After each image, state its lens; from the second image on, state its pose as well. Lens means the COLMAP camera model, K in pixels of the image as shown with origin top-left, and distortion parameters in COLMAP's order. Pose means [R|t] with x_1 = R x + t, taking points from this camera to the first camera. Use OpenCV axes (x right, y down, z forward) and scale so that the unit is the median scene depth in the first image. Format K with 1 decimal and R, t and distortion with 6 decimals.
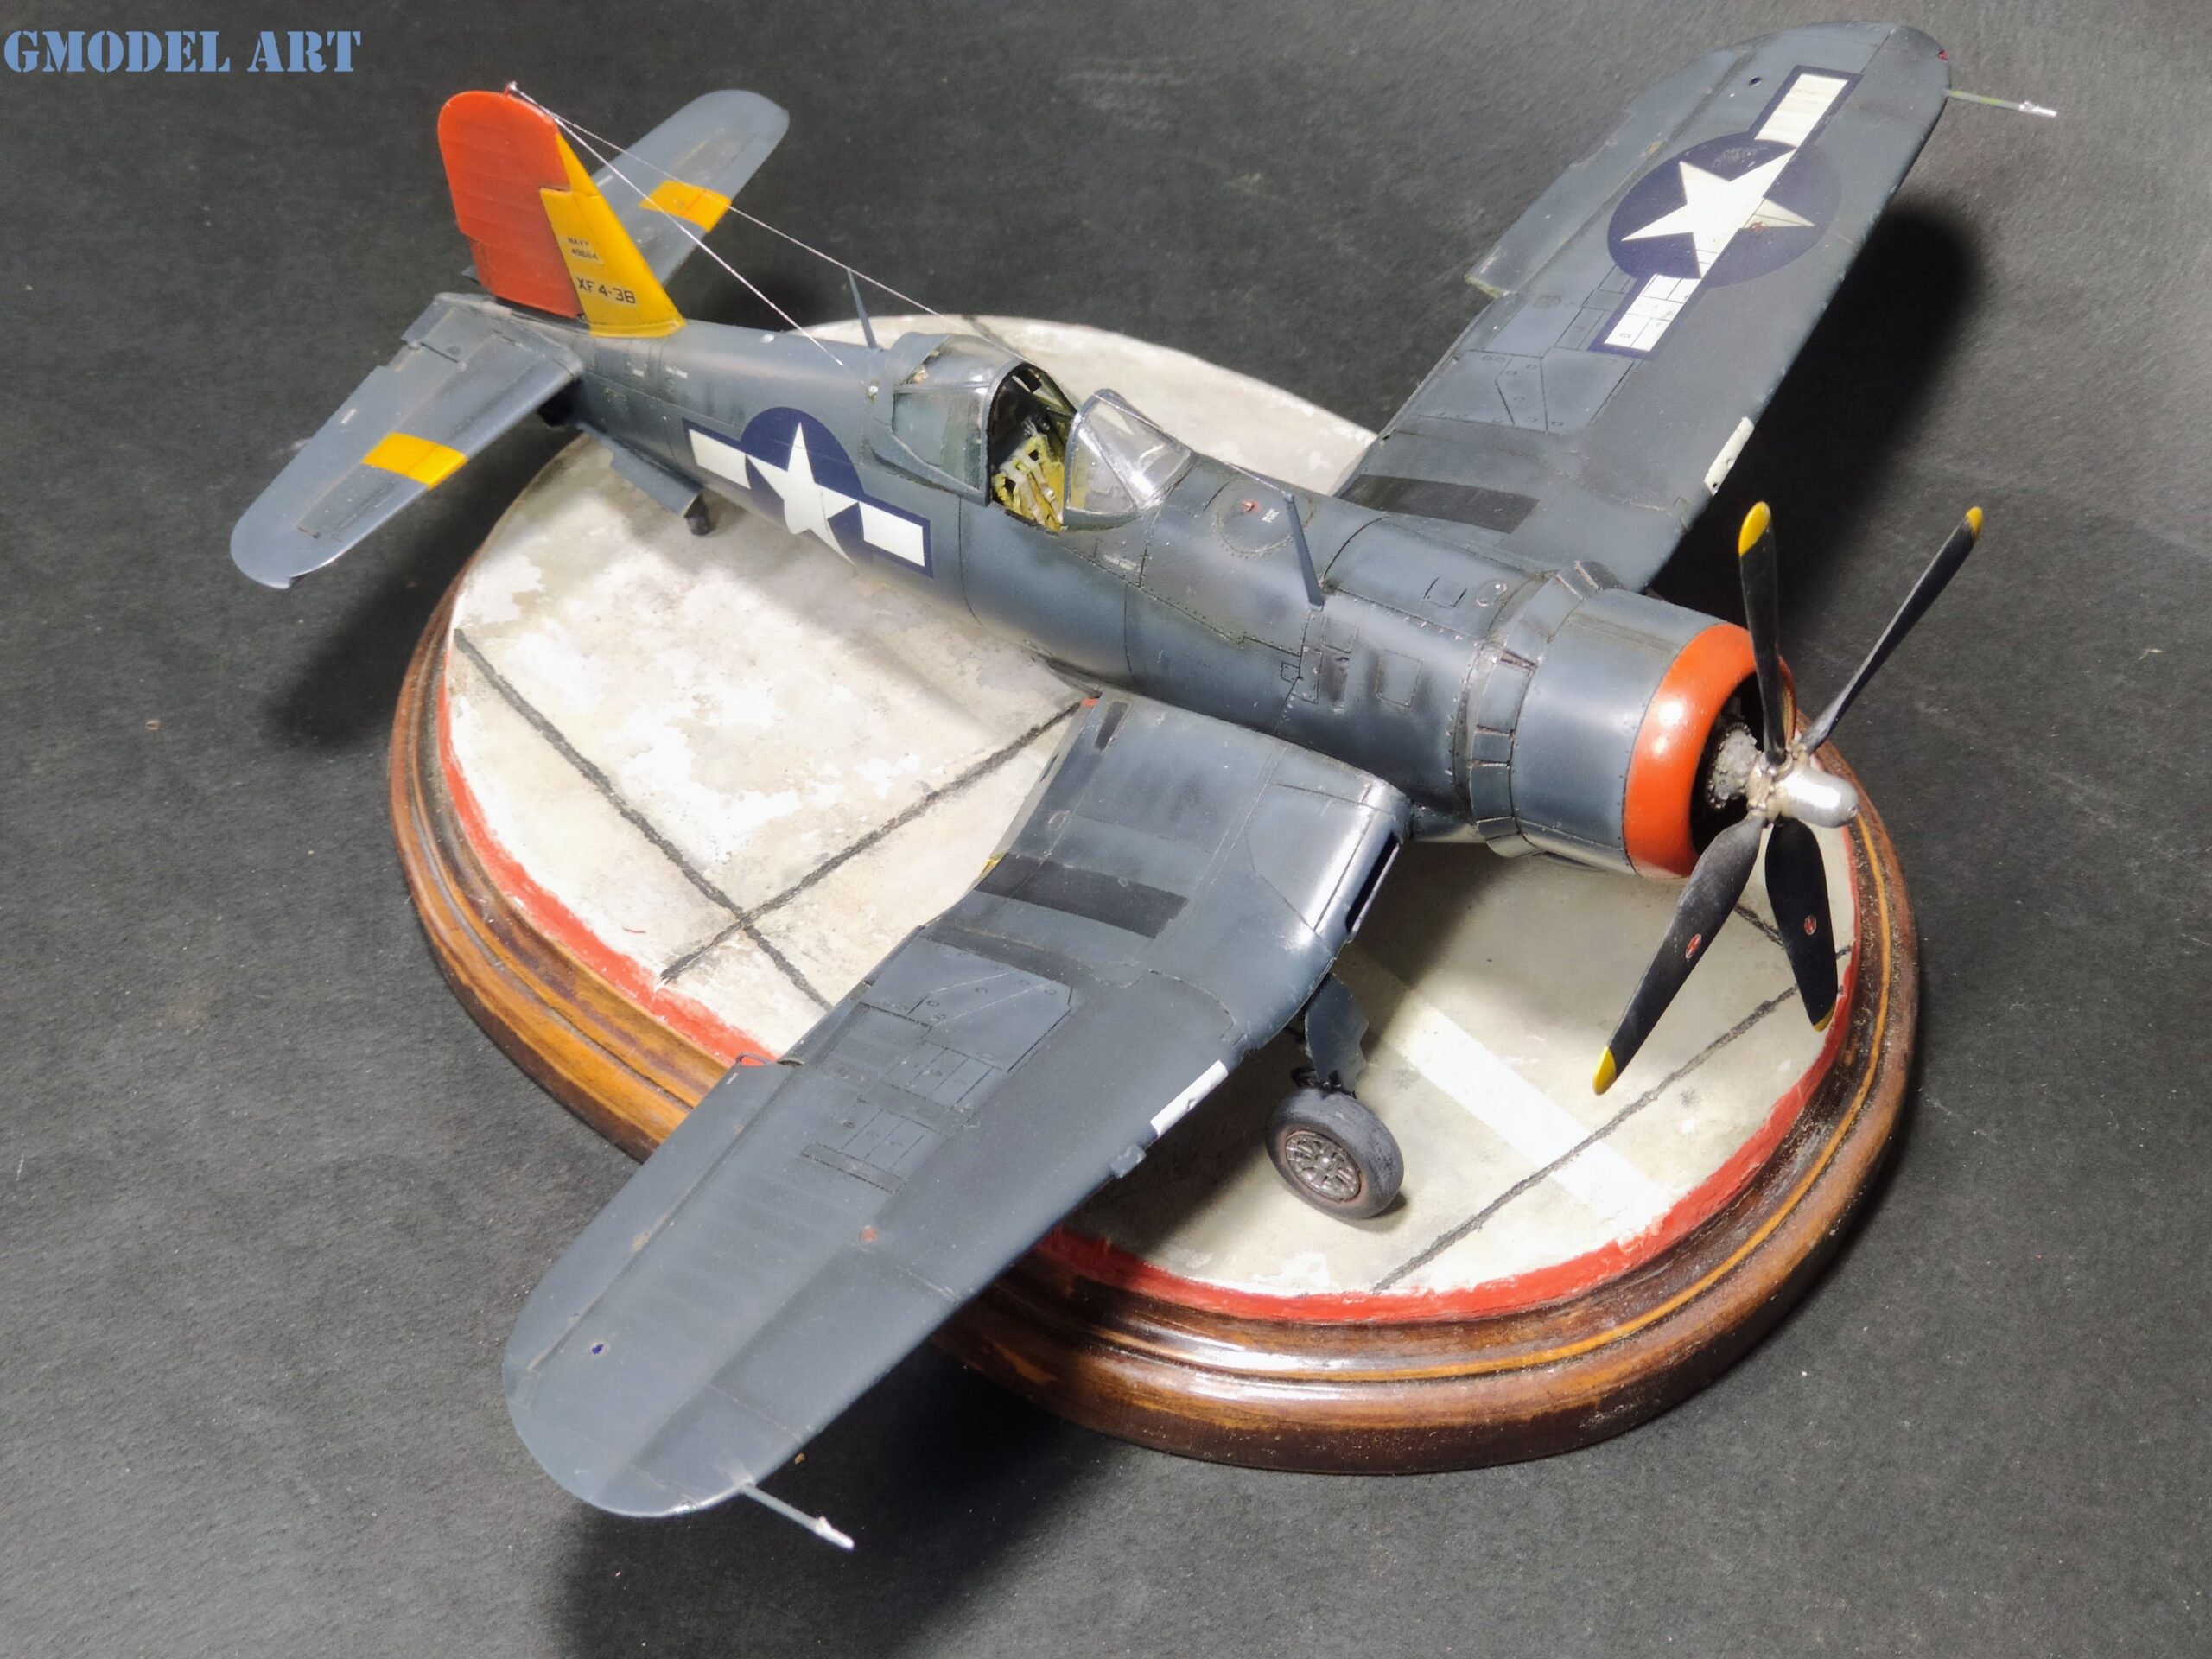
lens RADIAL K [[3510.0, 0, 1081.6], [0, 3510.0, 816.8], [0, 0, 1]] dist [0.123663, 0.000000]
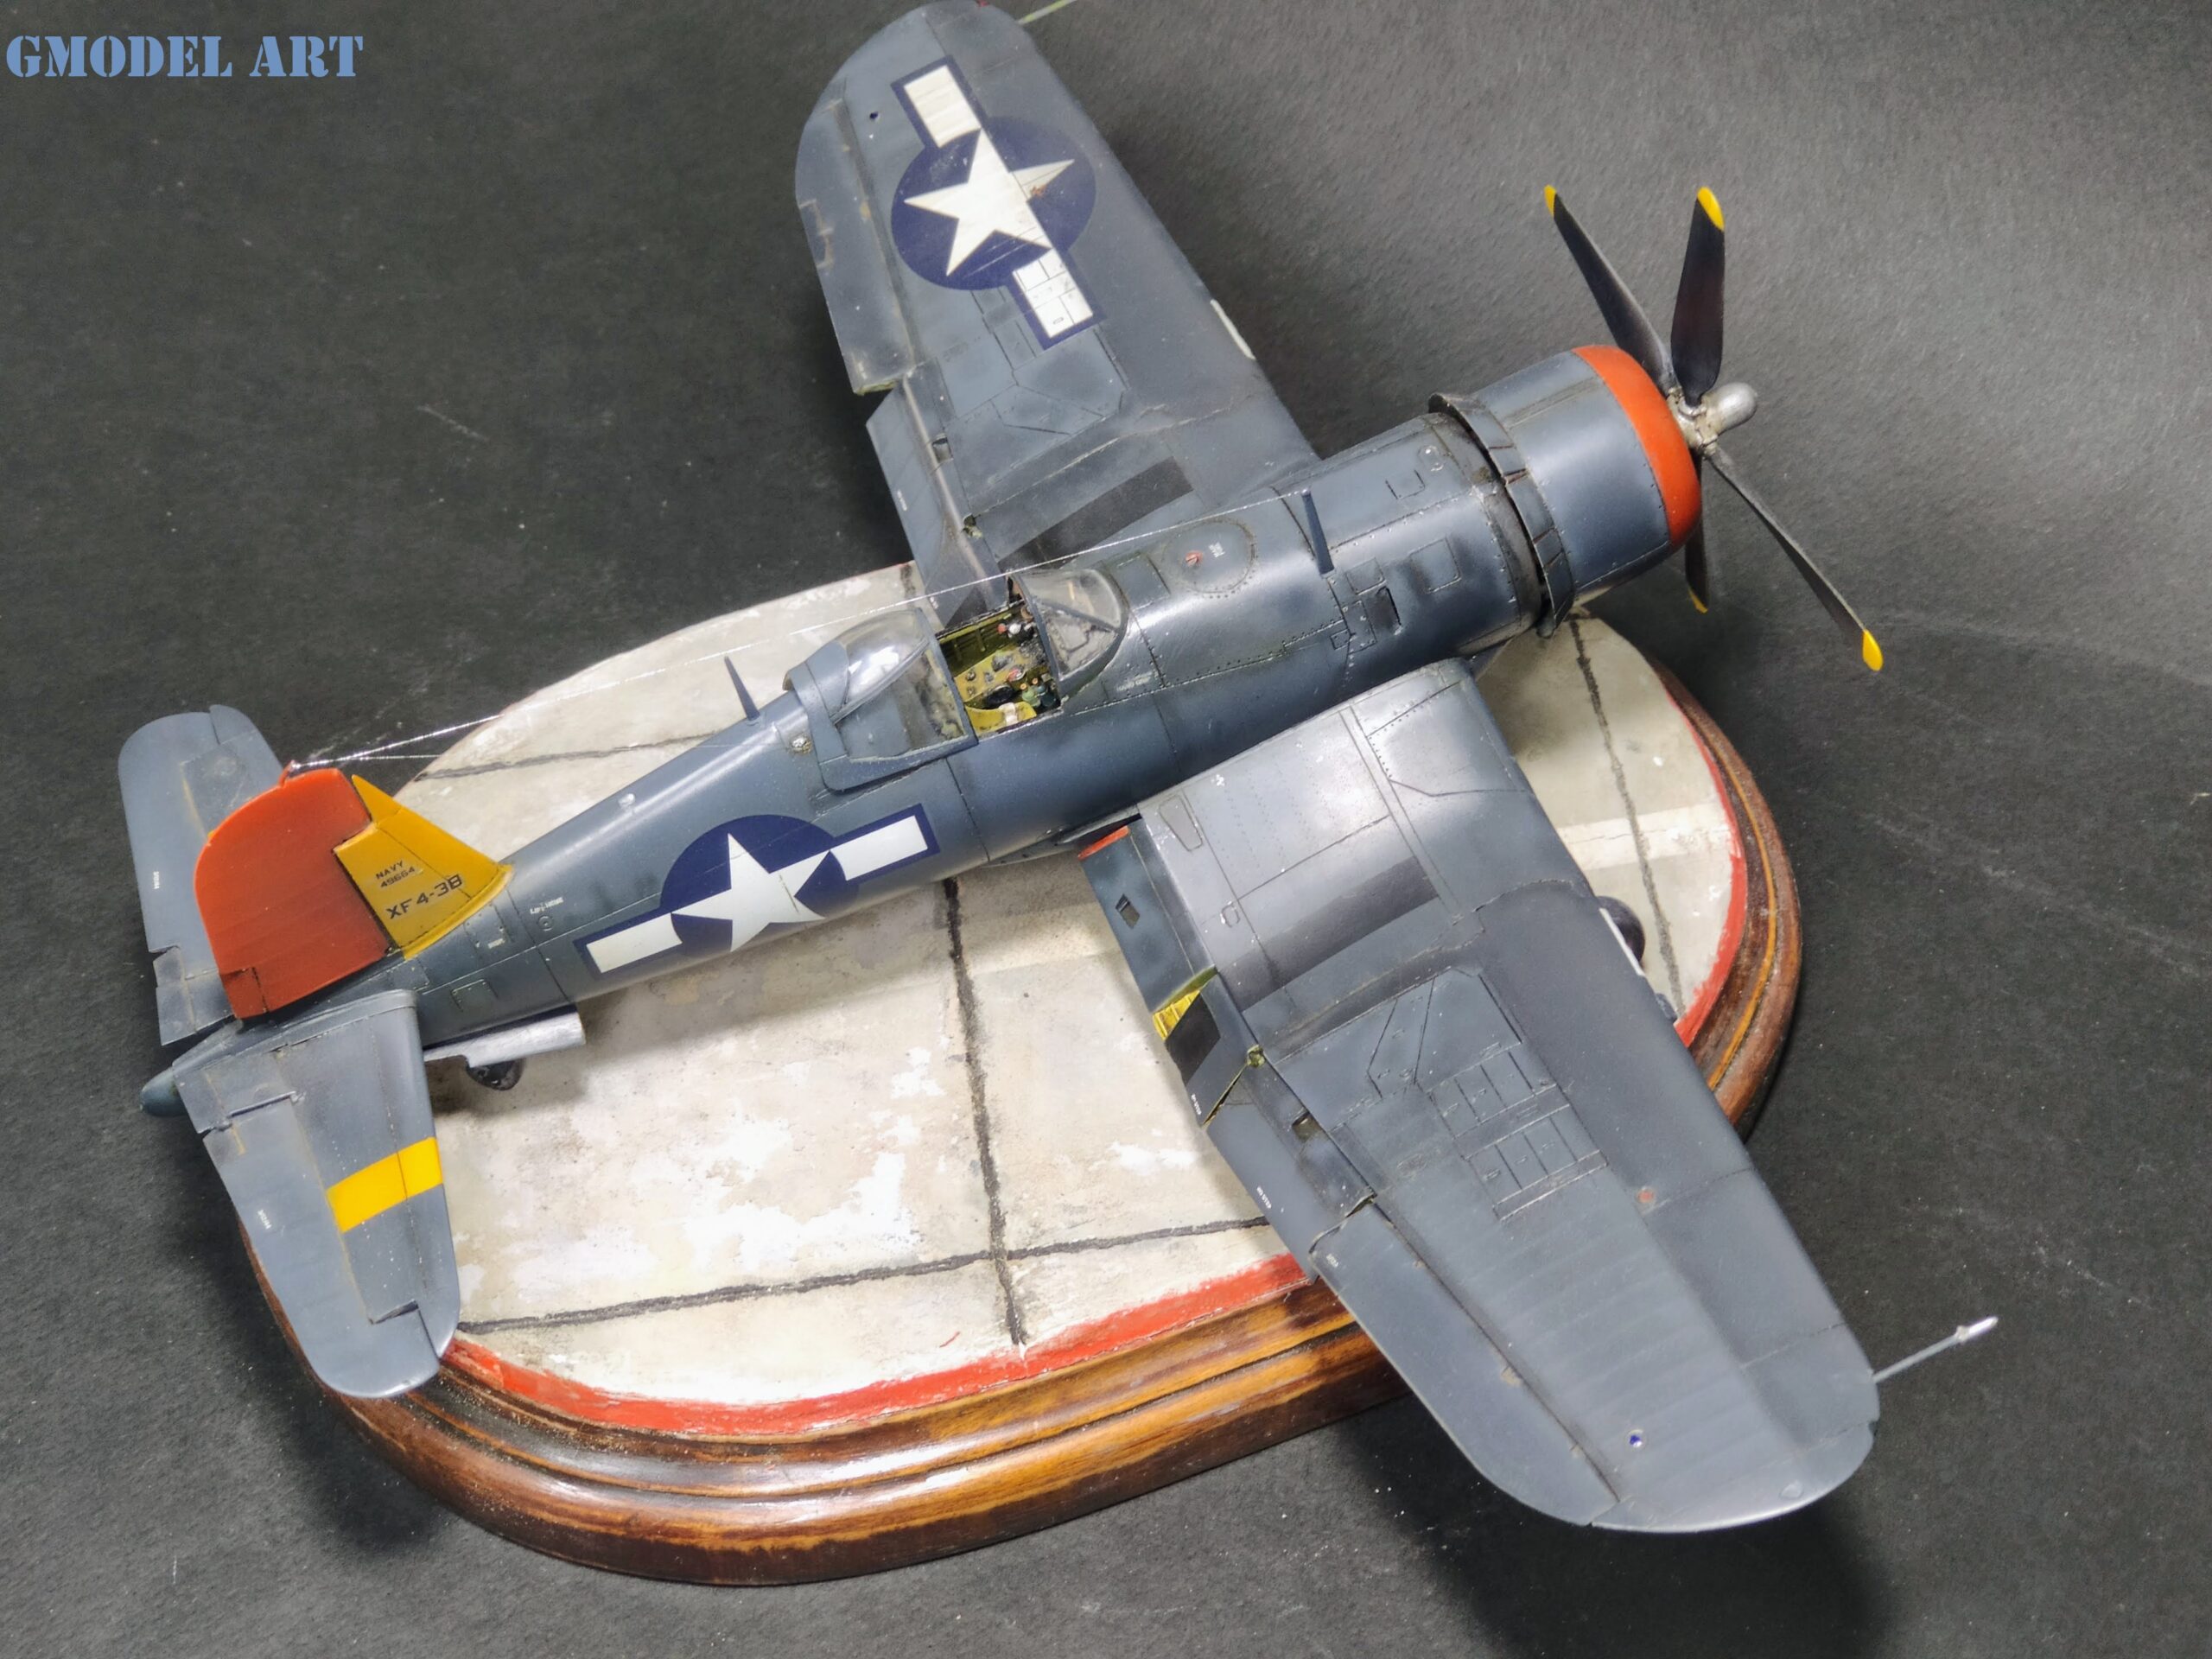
lens RADIAL K [[3510.0, 0, 1093.5], [0, 3510.0, 802.7], [0, 0, 1]] dist [0.123663, 0.000000]
pose [[0.524380, -0.627335, 0.575740, -0.560315], [0.655140, 0.729154, 0.197800, -0.236039], [-0.543890, 0.273468, 0.793346, 0.170014]]
